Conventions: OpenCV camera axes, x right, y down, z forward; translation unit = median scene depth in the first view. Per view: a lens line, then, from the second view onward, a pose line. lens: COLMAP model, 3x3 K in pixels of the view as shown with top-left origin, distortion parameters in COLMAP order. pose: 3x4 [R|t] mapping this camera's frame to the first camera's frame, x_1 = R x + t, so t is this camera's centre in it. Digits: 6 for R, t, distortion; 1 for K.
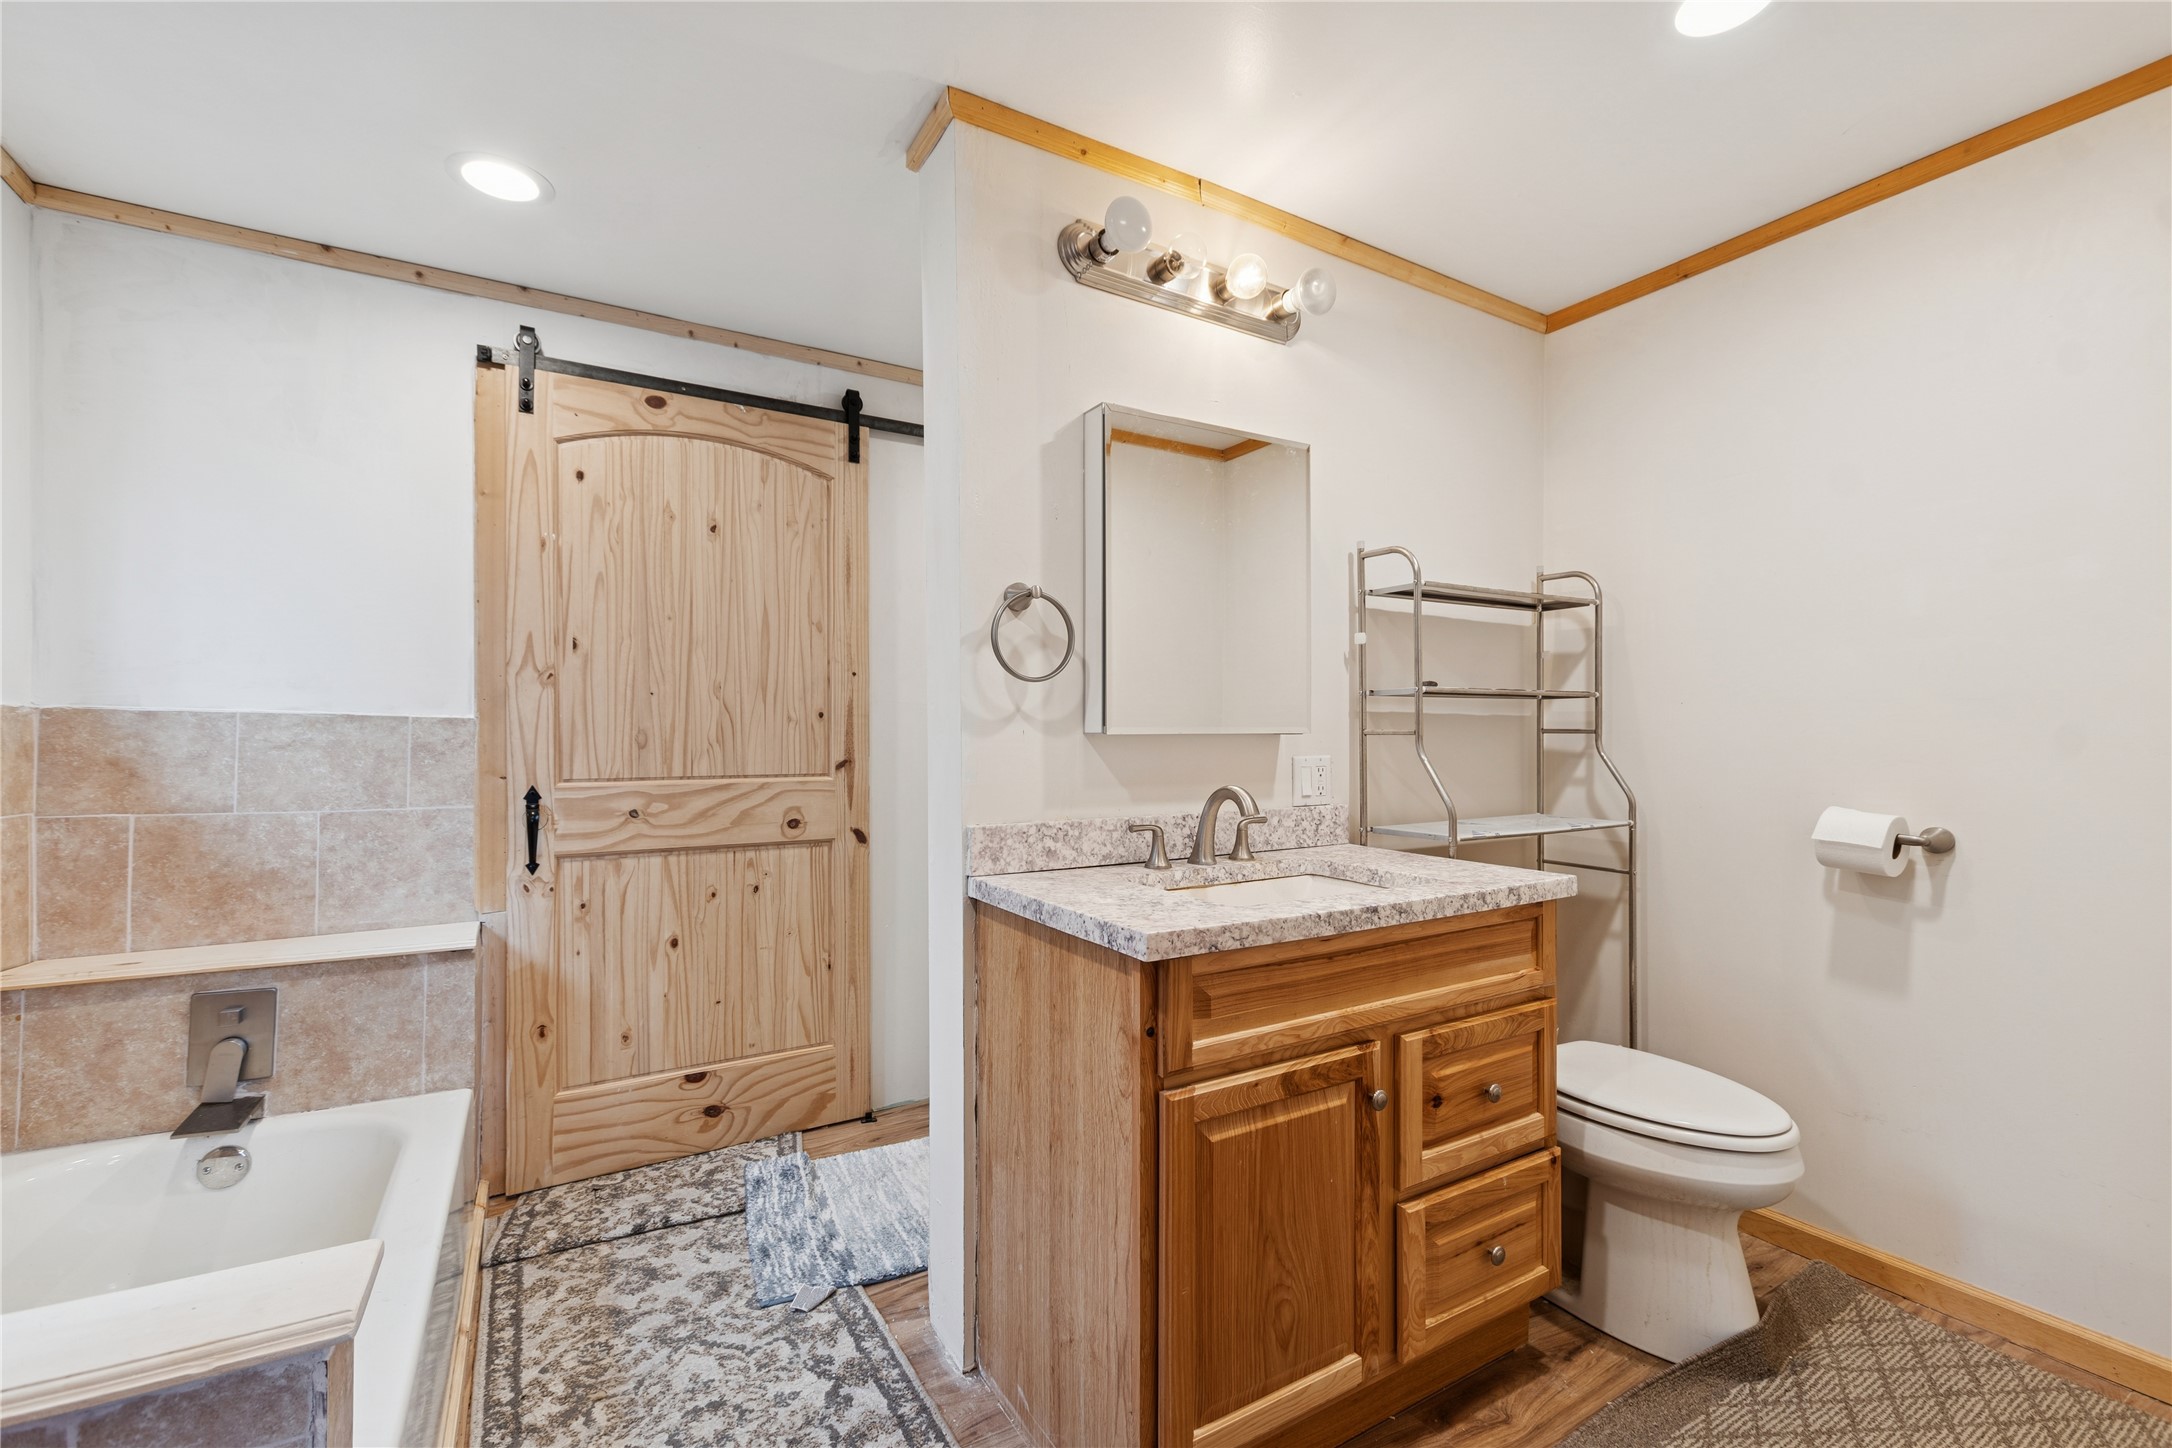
lens RADIAL K [[938.3, 0, 1078.4], [0, 938.3, 718.5], [0, 0, 1]] dist [0.008351, -0.003715]
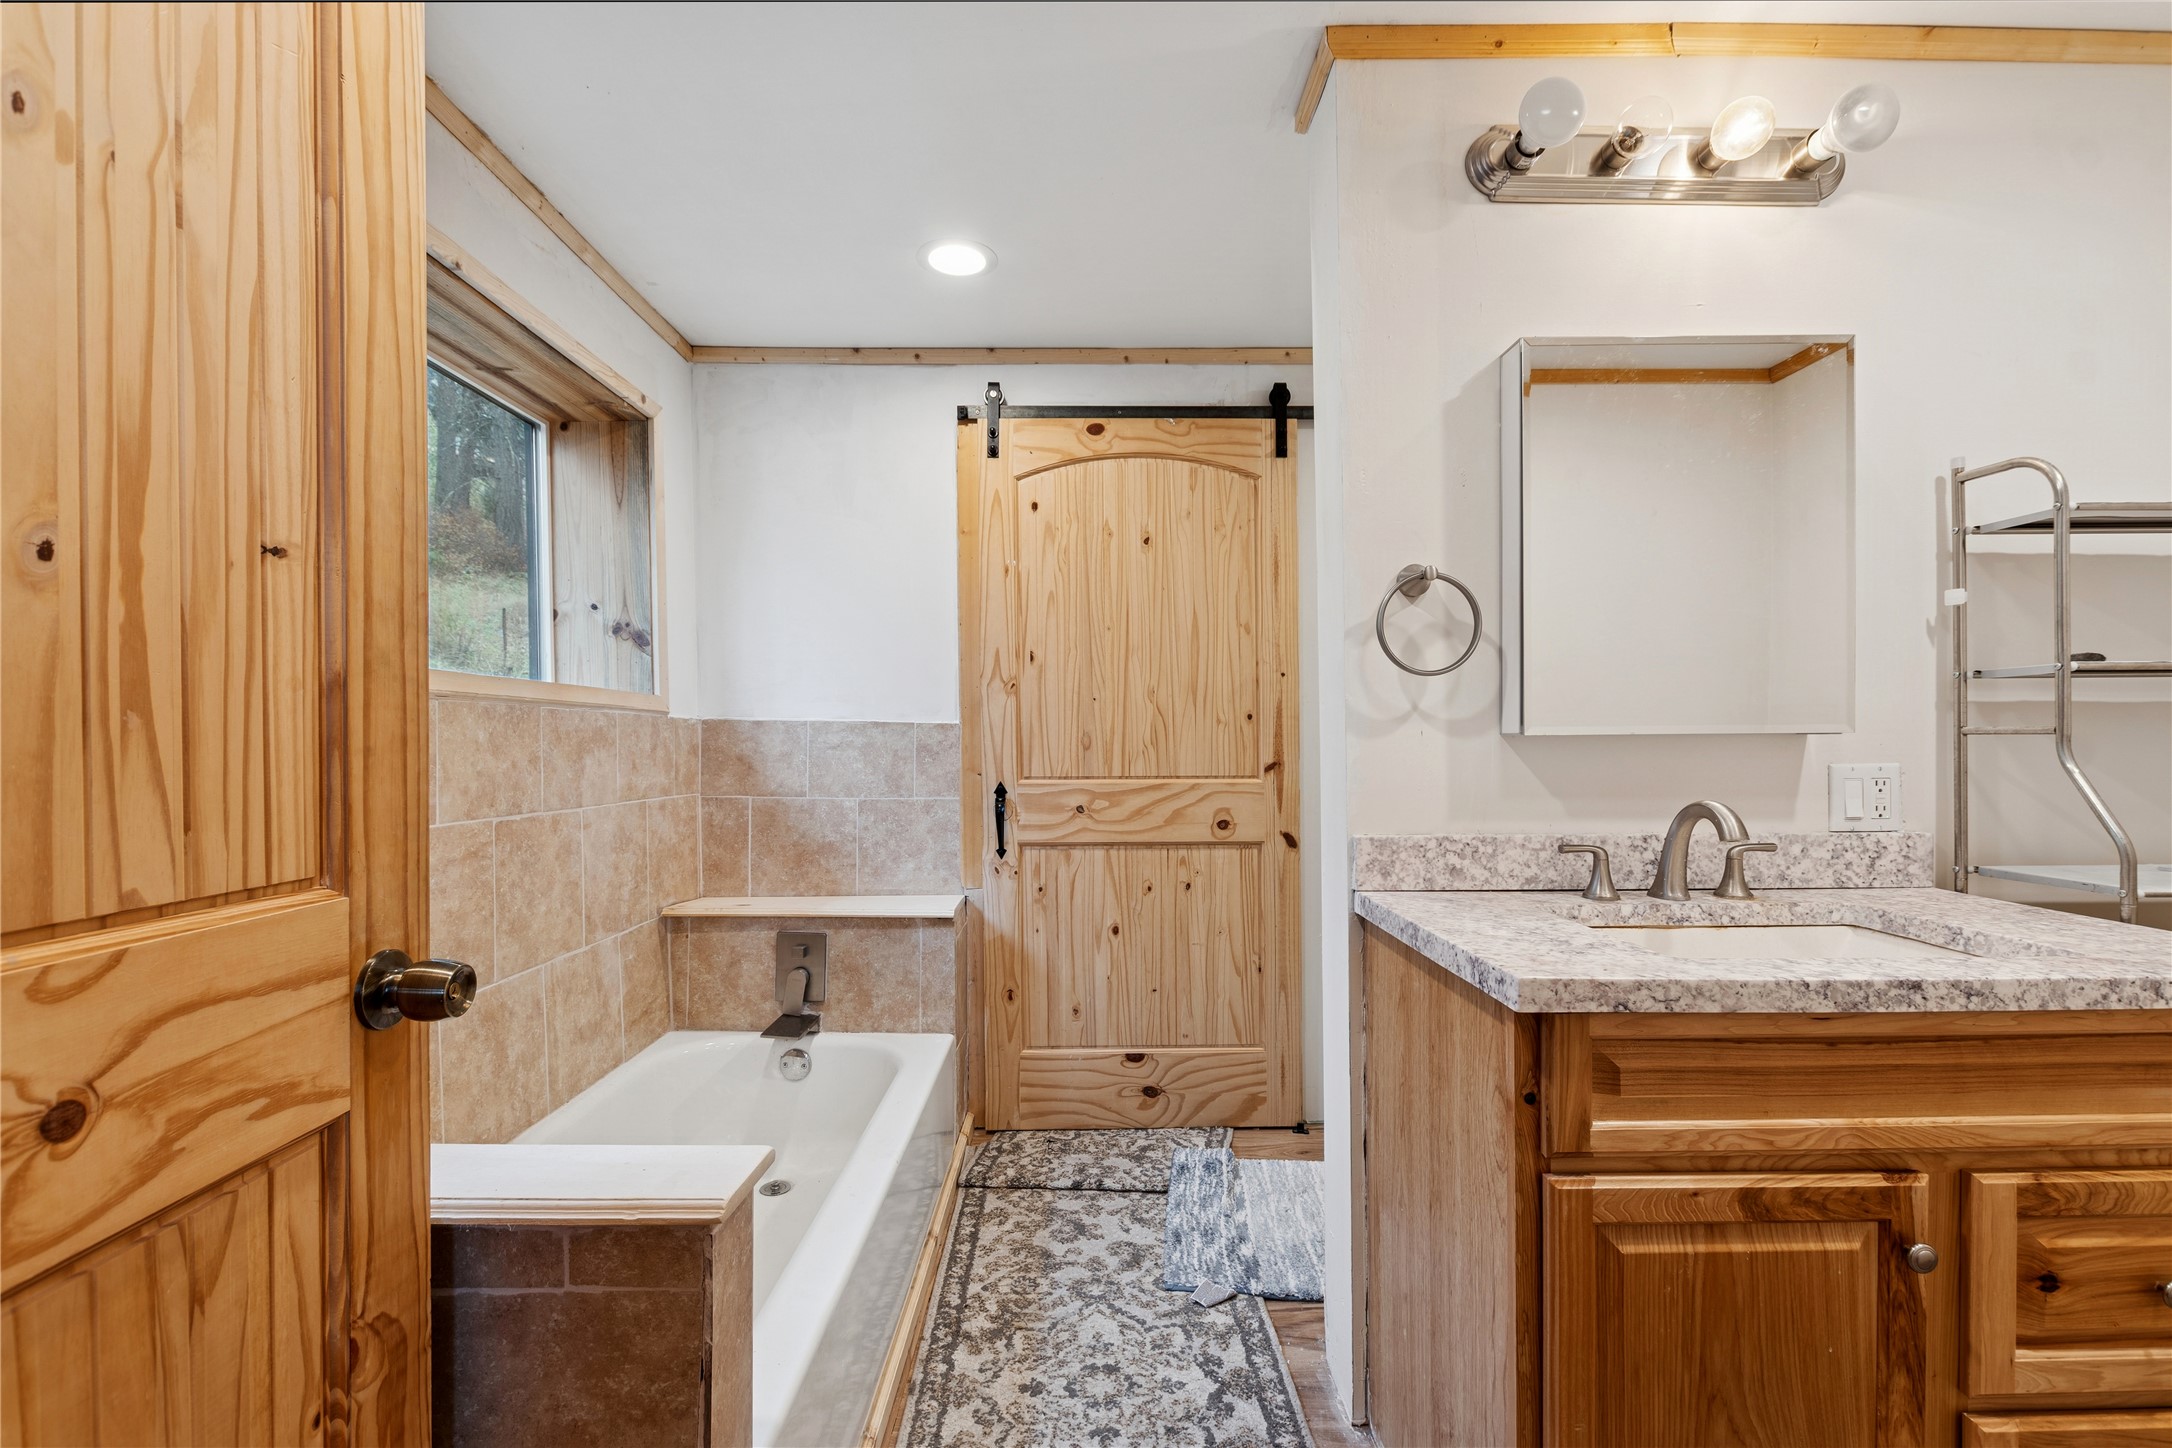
lens RADIAL K [[938.3, 0, 1079.3], [0, 938.3, 738.1], [0, 0, 1]] dist [0.008351, -0.003715]
pose [[0.863972, -0.002416, -0.503534, 0.102087], [0.011752, 0.999813, 0.015368, 0.001937], [0.503402, -0.019195, 0.863839, 0.068580]]
